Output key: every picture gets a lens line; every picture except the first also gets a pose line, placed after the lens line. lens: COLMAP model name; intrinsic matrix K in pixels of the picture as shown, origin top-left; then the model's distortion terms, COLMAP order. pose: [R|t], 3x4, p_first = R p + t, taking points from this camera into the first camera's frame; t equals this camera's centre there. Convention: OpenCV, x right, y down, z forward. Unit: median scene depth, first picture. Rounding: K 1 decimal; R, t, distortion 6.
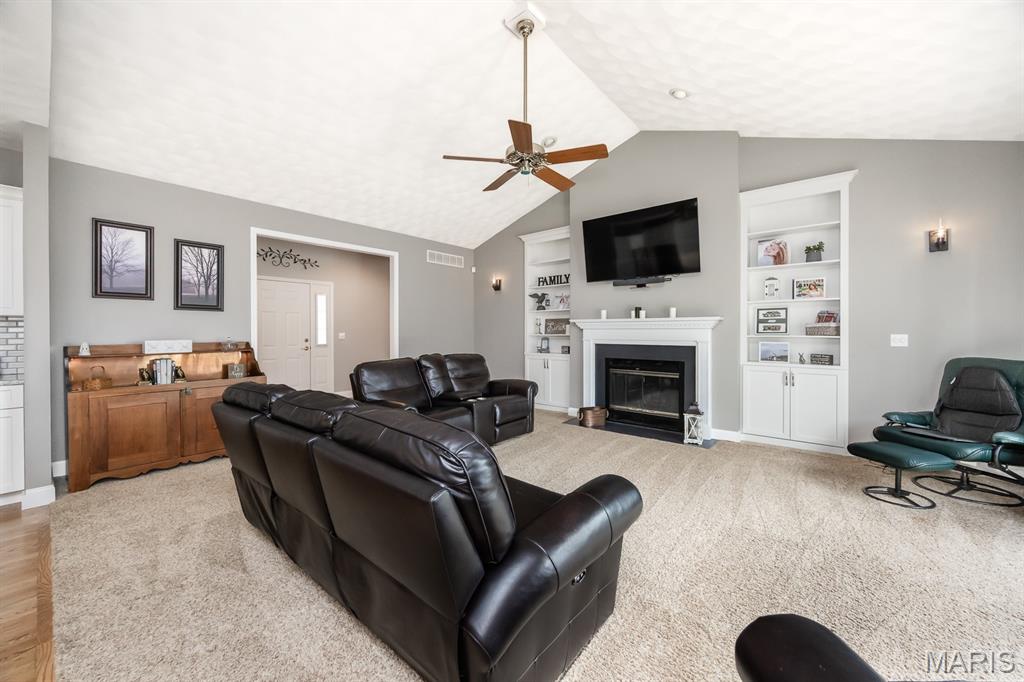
lens RADIAL K [[395.3, 0, 512.0], [0, 395.3, 341.0], [0, 0, 1]] dist [0.000006, 0.000004]
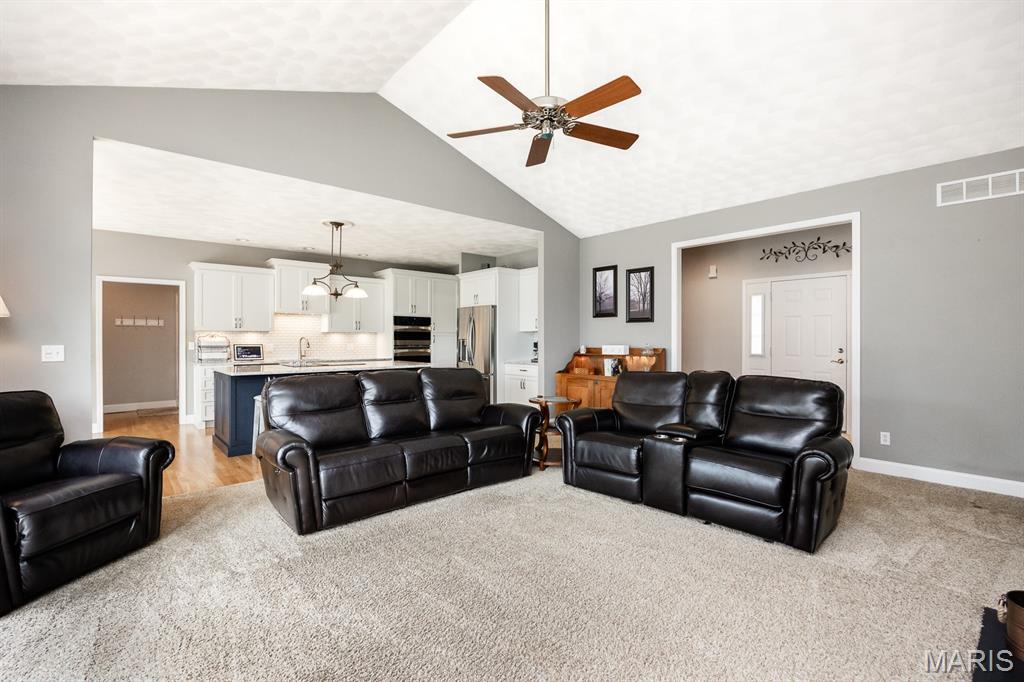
lens RADIAL K [[457.2, 0, 512.0], [0, 457.2, 341.0], [0, 0, 1]] dist [0.000264, 0.000102]
pose [[-0.134450, 0.004479, -0.990910, 0.700908], [-0.023486, 0.999694, 0.007706, -0.019198], [0.990642, 0.024309, -0.134304, 0.790526]]
